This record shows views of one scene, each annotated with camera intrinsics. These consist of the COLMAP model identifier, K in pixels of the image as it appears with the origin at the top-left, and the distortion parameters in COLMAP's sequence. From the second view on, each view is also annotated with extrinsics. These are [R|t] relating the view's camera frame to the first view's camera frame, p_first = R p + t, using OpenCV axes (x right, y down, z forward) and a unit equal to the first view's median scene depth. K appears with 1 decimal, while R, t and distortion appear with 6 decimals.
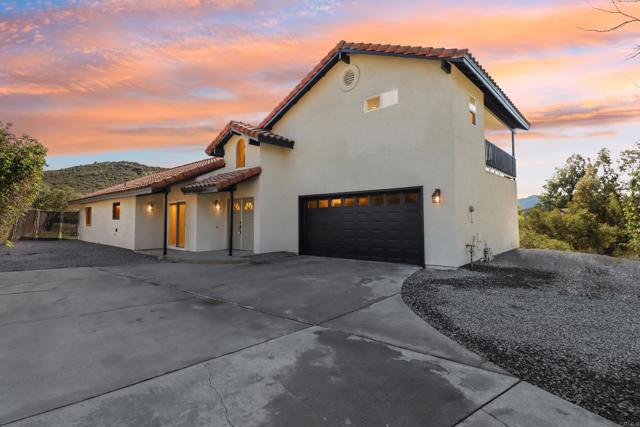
lens RADIAL K [[347.3, 0, 314.6], [0, 347.3, 211.3], [0, 0, 1]] dist [0.020604, -0.000474]
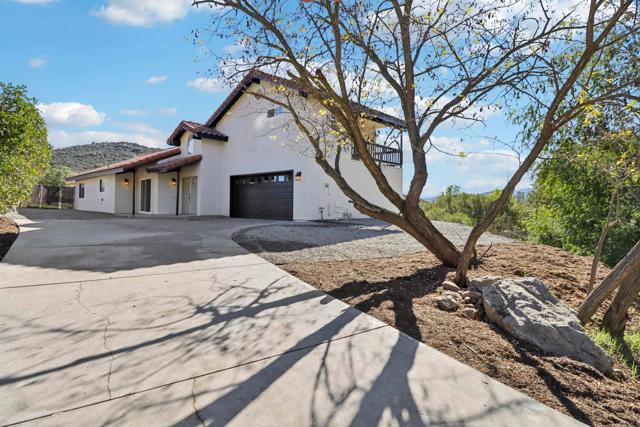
lens RADIAL K [[349.3, 0, 325.4], [0, 349.3, 215.4], [0, 0, 1]] dist [0.003807, 0.000365]
pose [[0.999601, 0.014979, 0.023933, 0.301114], [-0.016262, 0.998389, 0.054361, 0.031231], [-0.023080, -0.054729, 0.998234, -0.420746]]
